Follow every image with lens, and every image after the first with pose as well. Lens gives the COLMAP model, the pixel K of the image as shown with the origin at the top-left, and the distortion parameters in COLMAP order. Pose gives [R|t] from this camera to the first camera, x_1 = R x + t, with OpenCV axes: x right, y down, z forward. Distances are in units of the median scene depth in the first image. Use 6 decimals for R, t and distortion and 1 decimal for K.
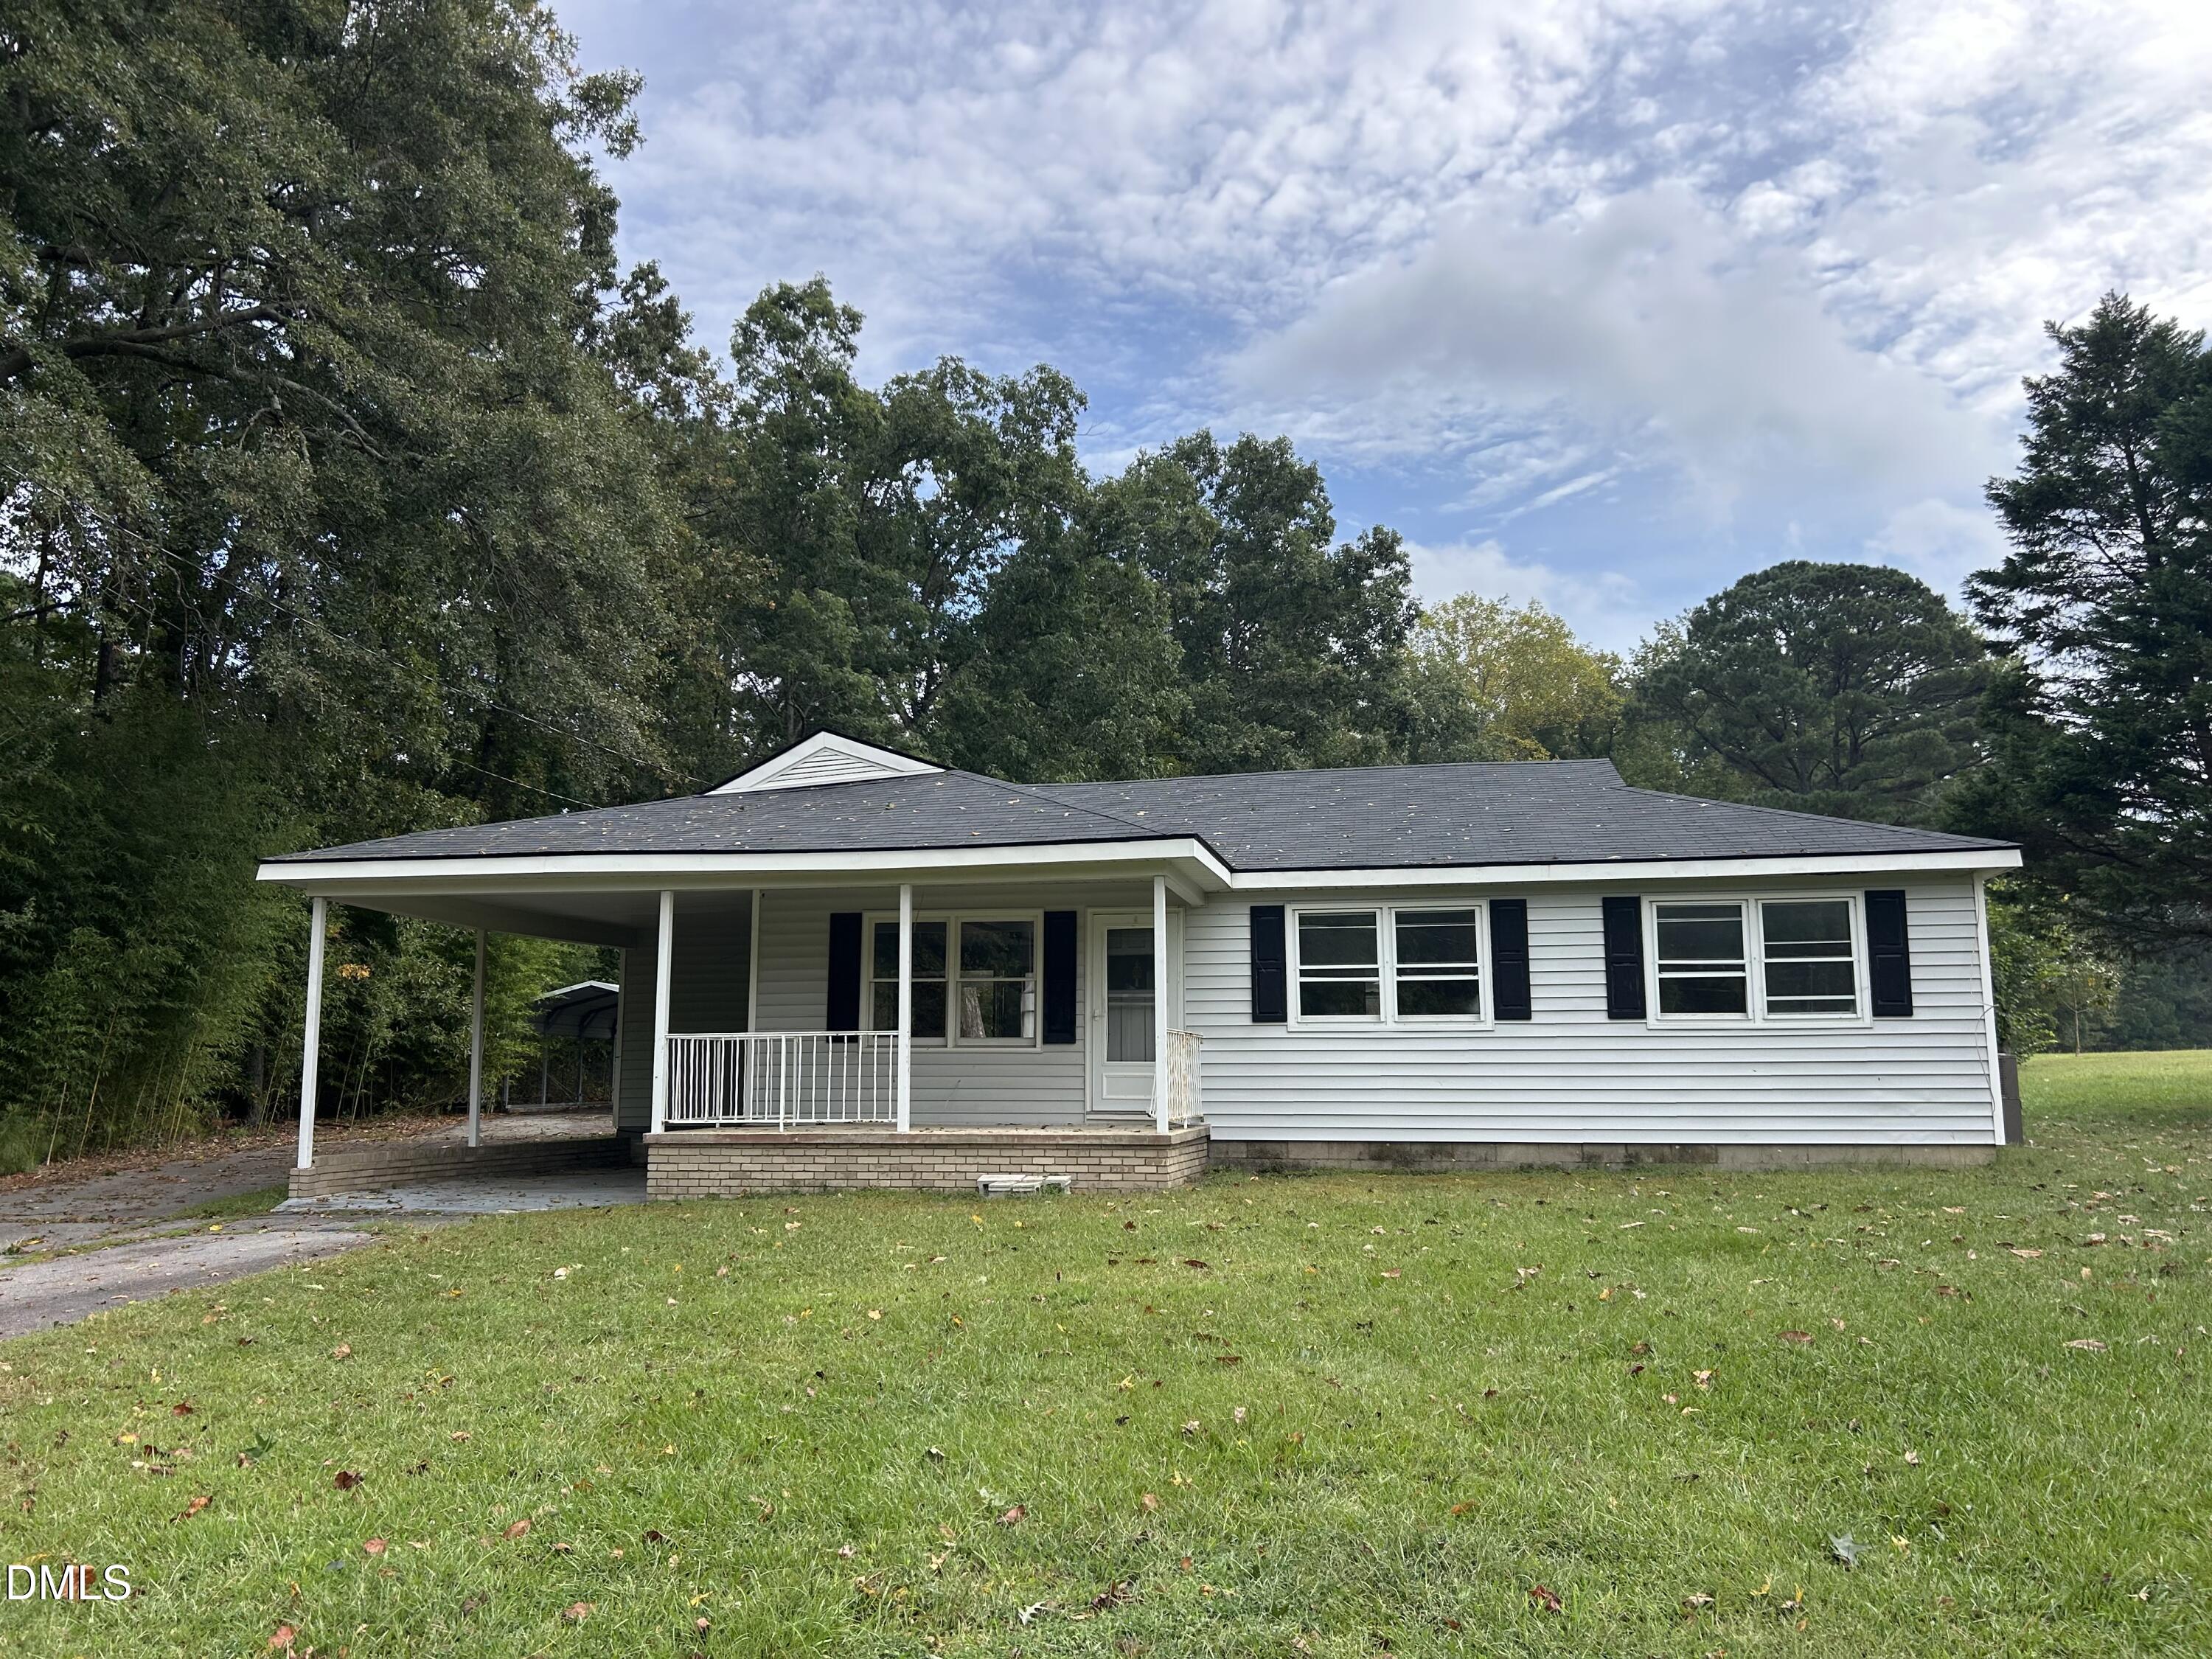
lens RADIAL K [[1606.9, 0, 1072.2], [0, 1606.9, 835.8], [0, 0, 1]] dist [0.055177, -0.055131]
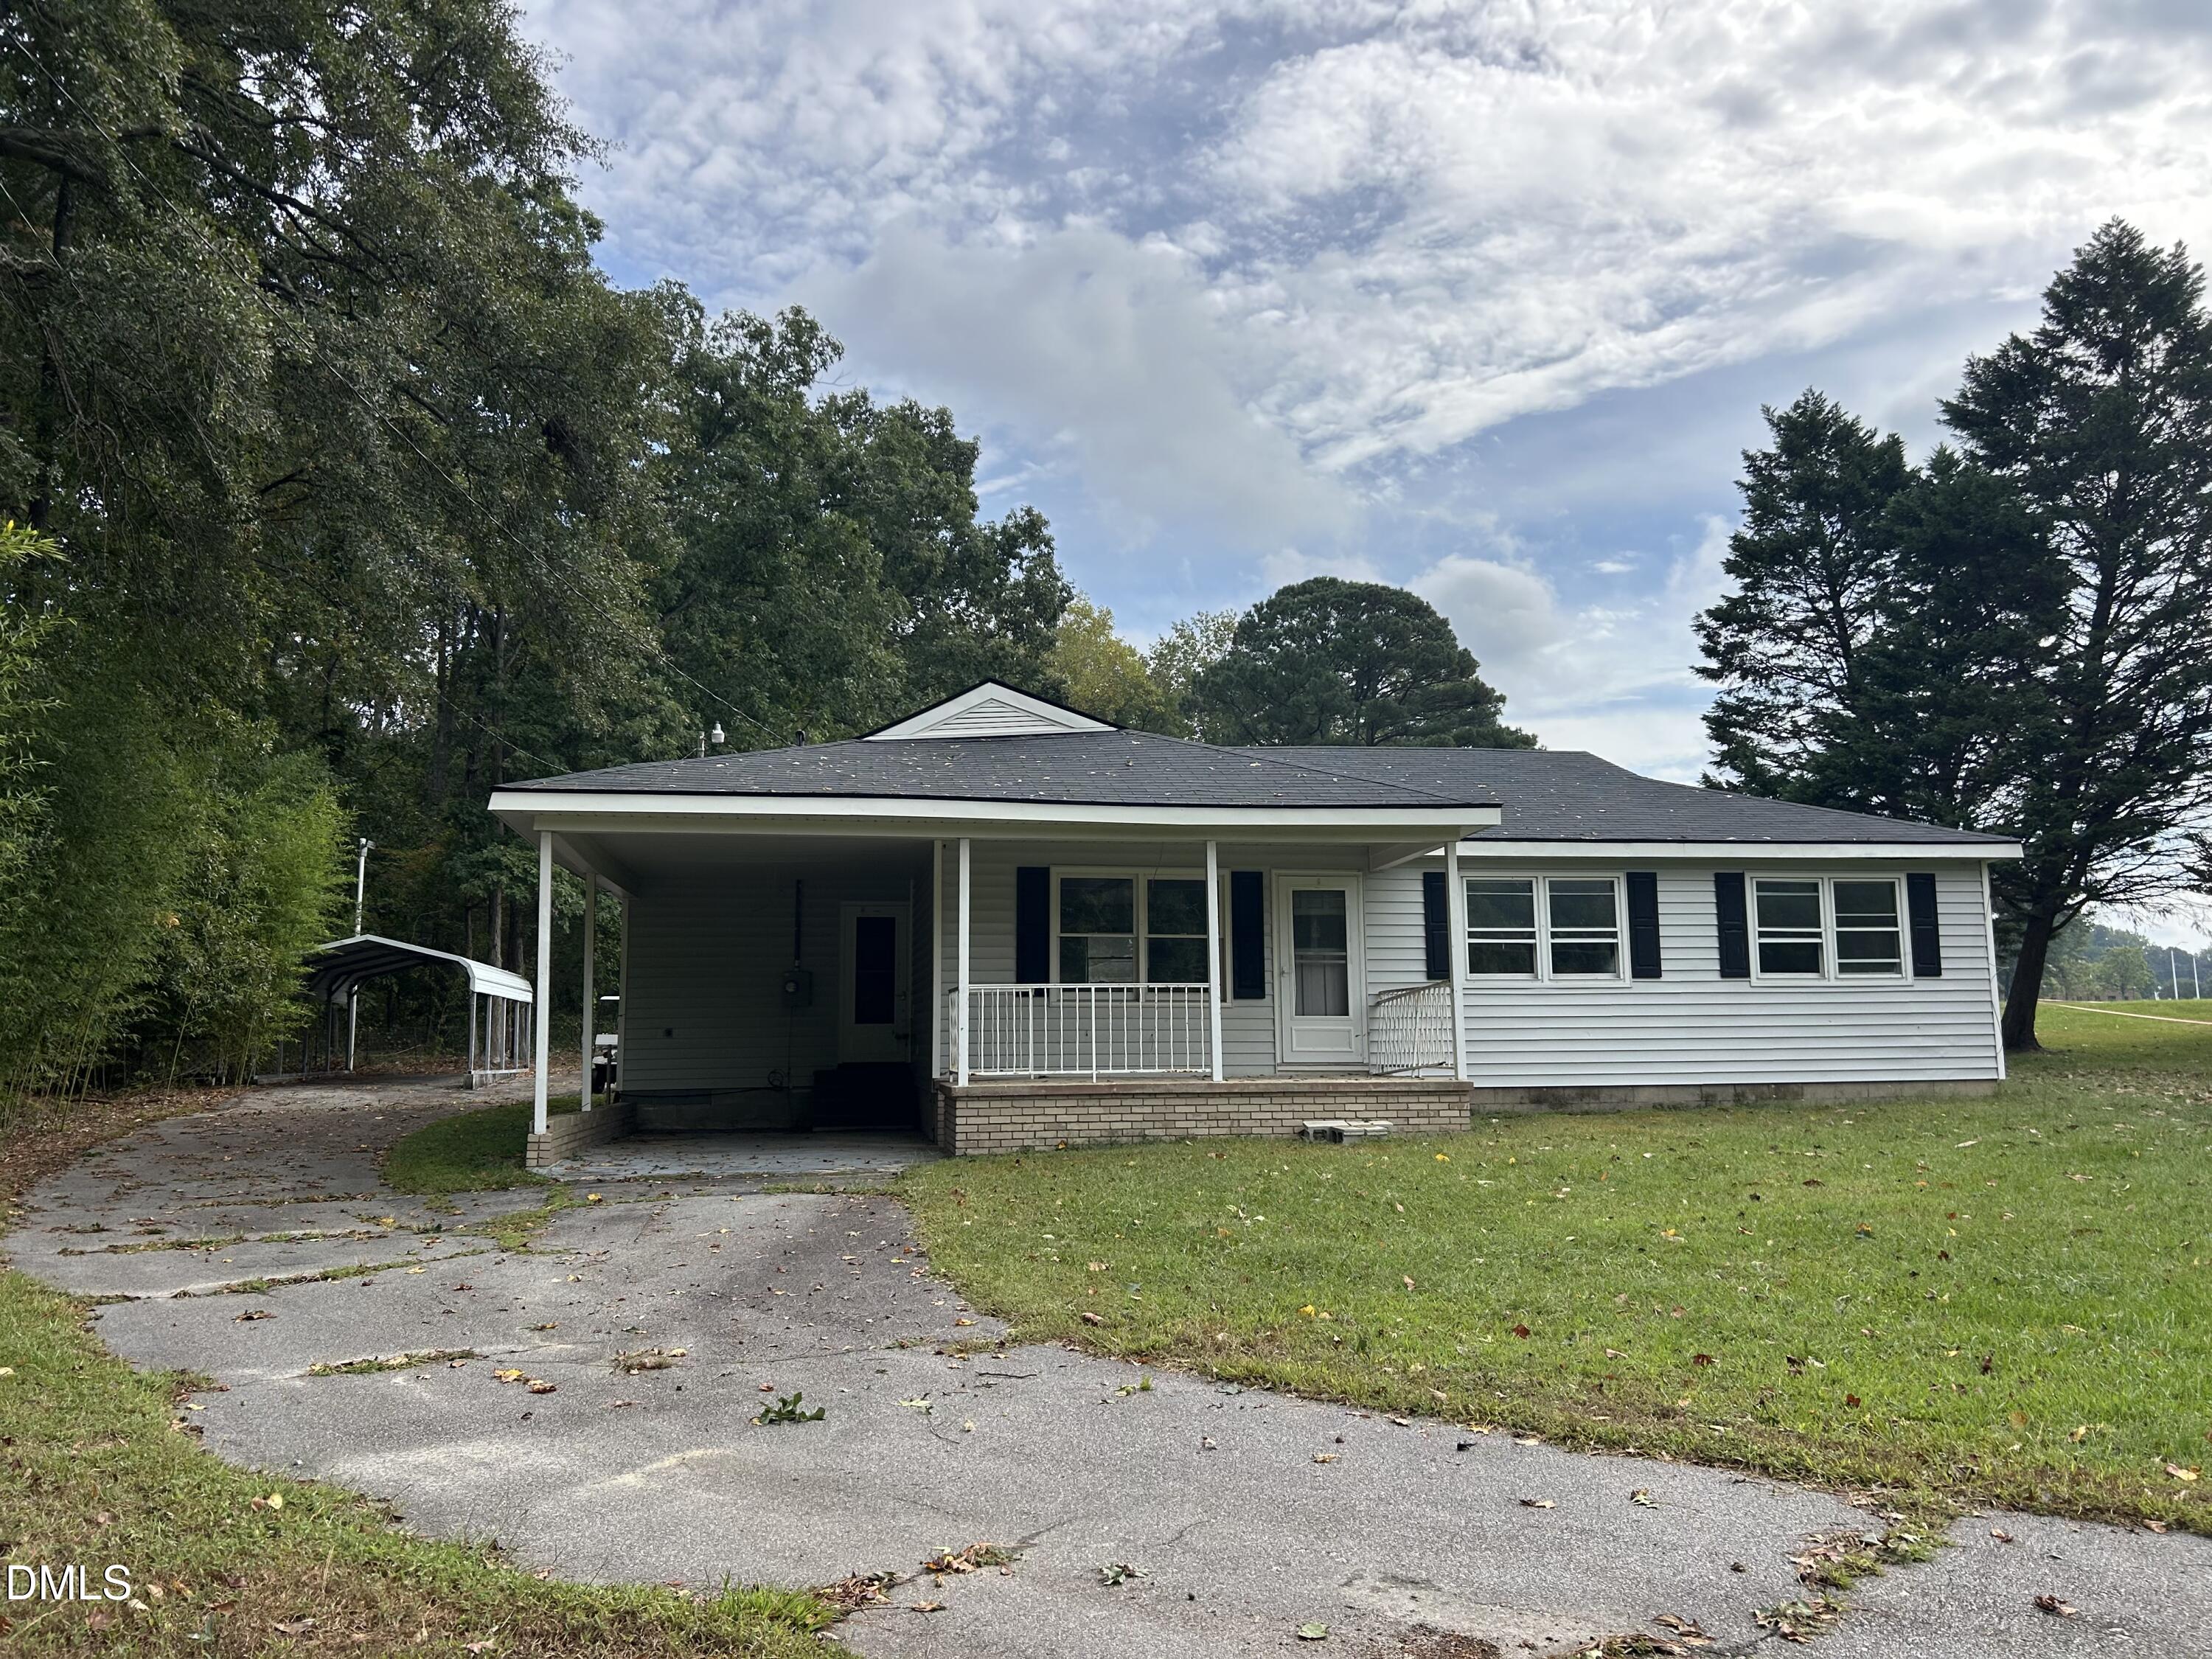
lens RADIAL K [[1606.9, 0, 990.7], [0, 1606.9, 785.0], [0, 0, 1]] dist [0.055177, -0.055131]
pose [[0.940939, 0.047085, 0.335286, -0.434342], [-0.042420, 0.998874, -0.021229, 0.017077], [-0.335908, 0.005752, 0.941877, 0.059504]]
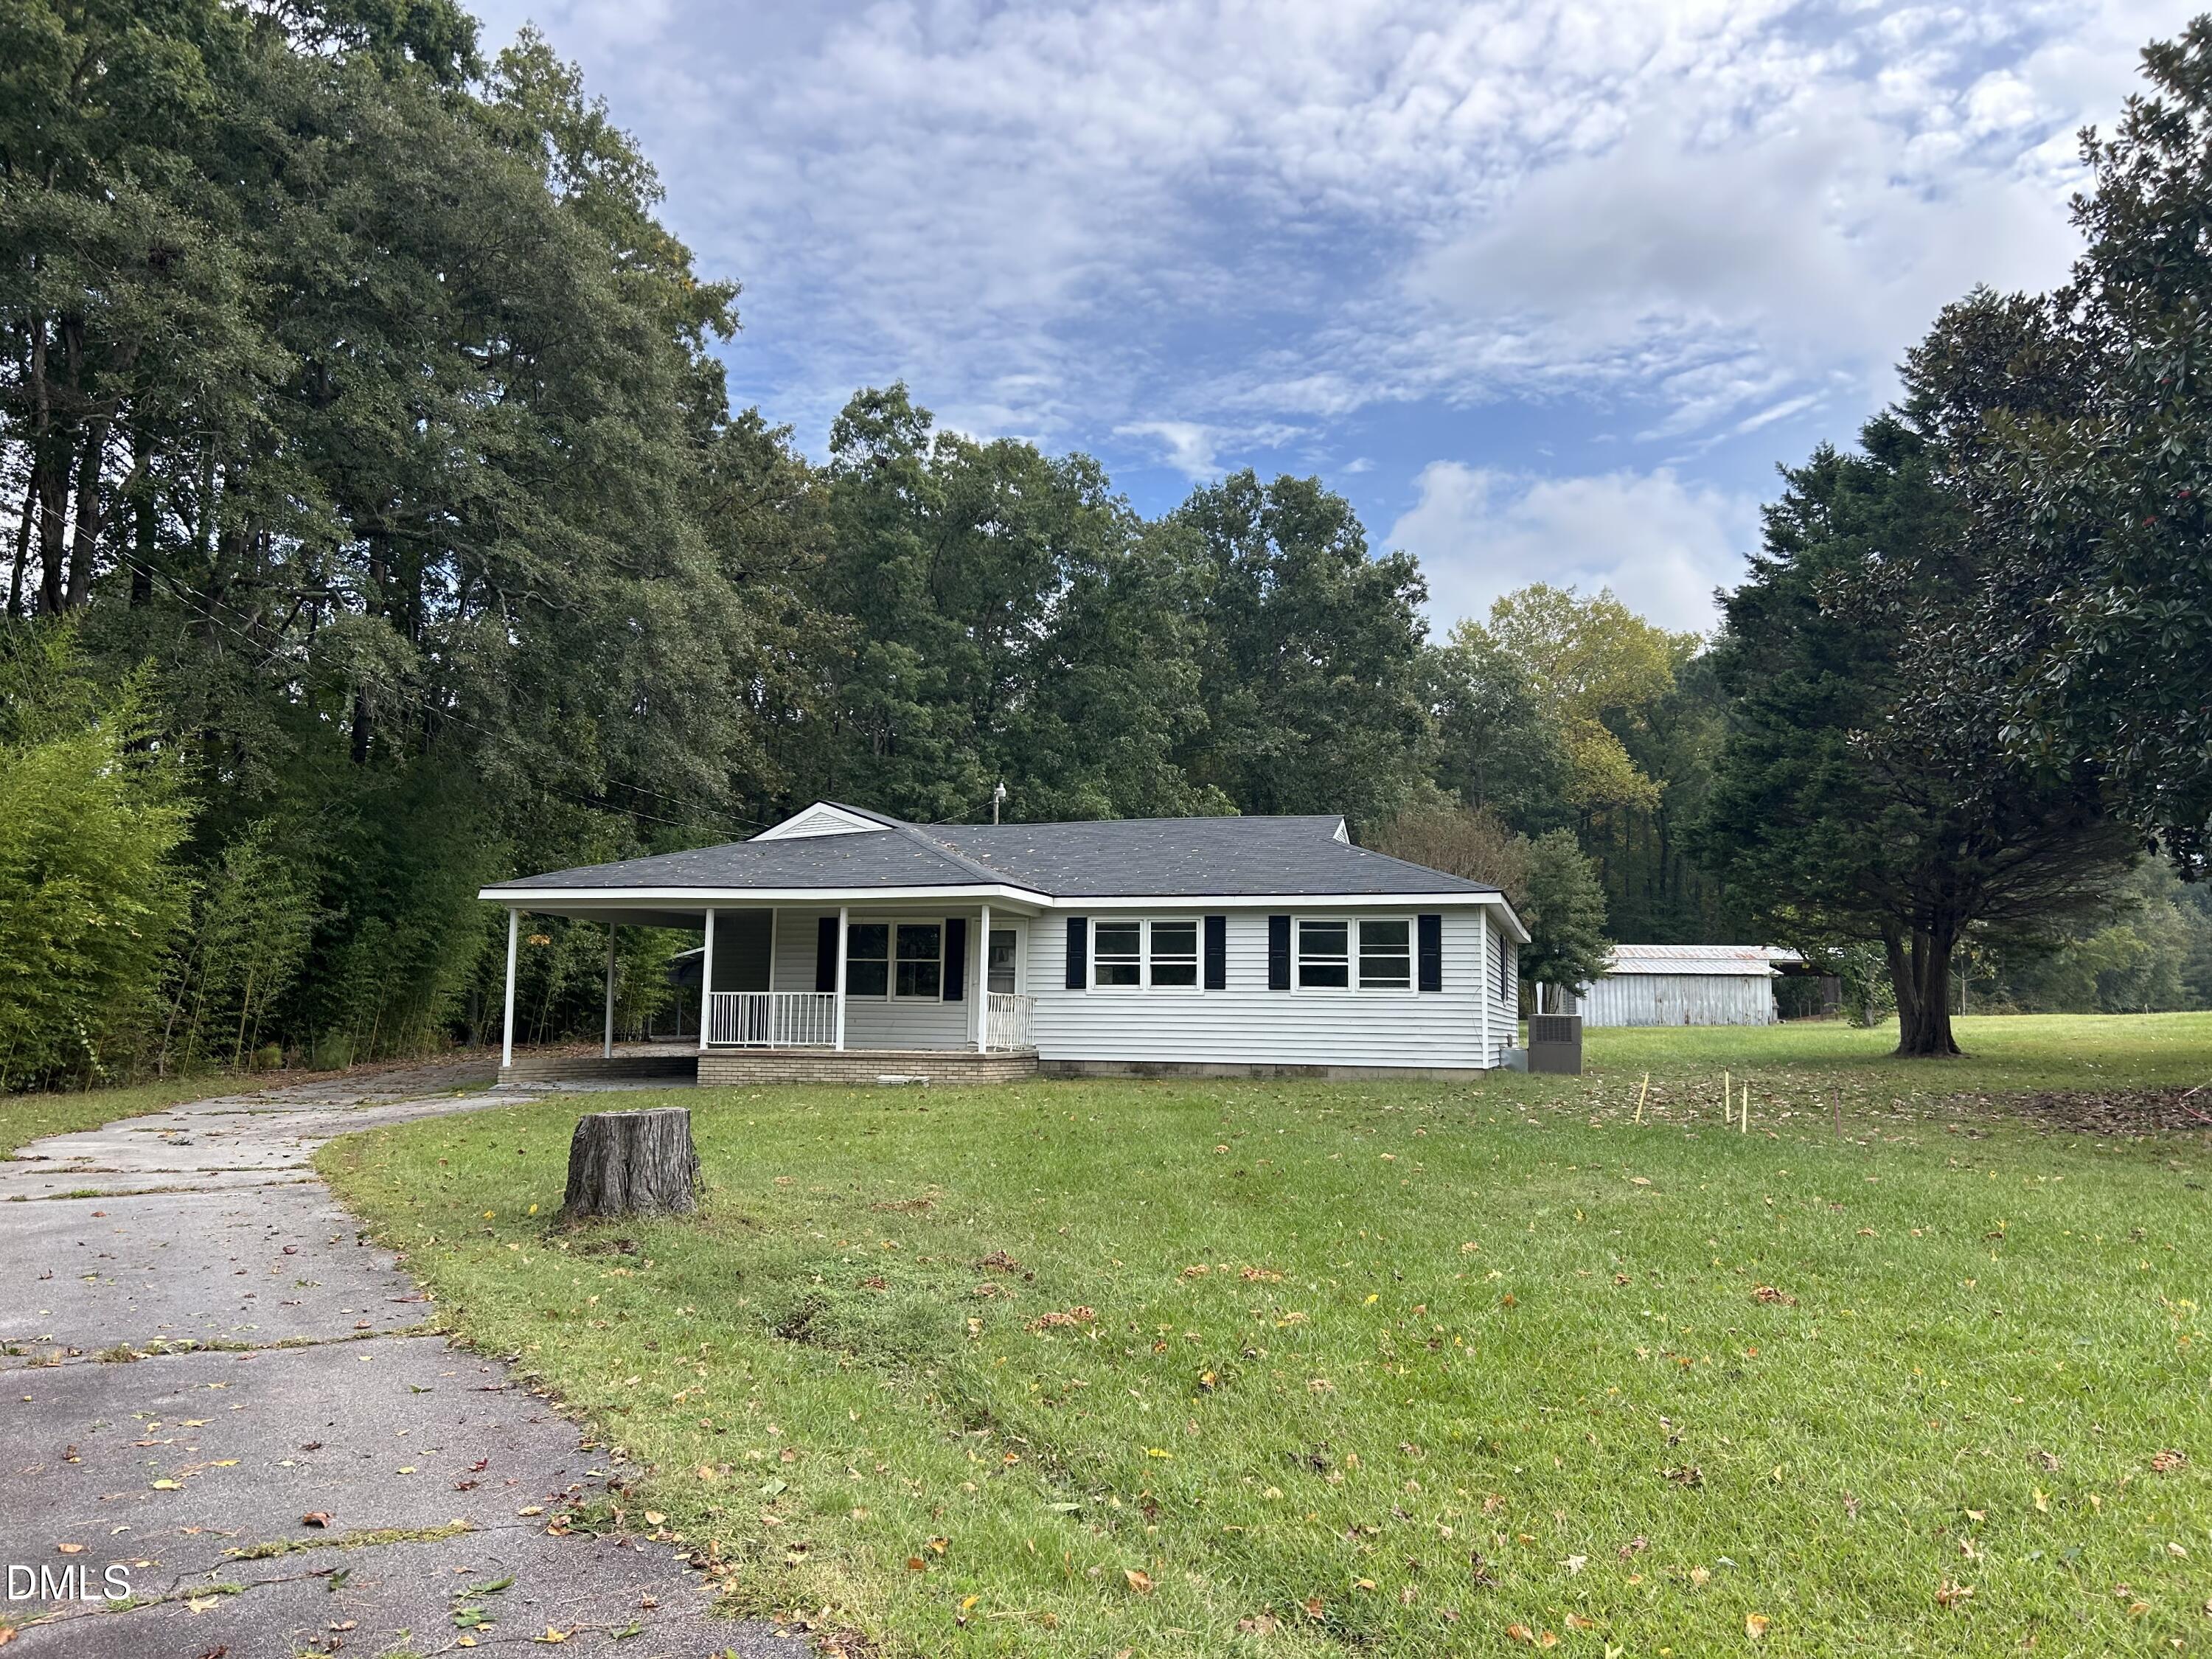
lens RADIAL K [[1606.9, 0, 1120.2], [0, 1606.9, 825.7], [0, 0, 1]] dist [0.055177, -0.055131]
pose [[0.996867, 0.005377, -0.078911, 0.239108], [-0.003226, 0.999621, 0.027357, -0.076845], [0.079029, -0.027017, 0.996506, -0.503699]]
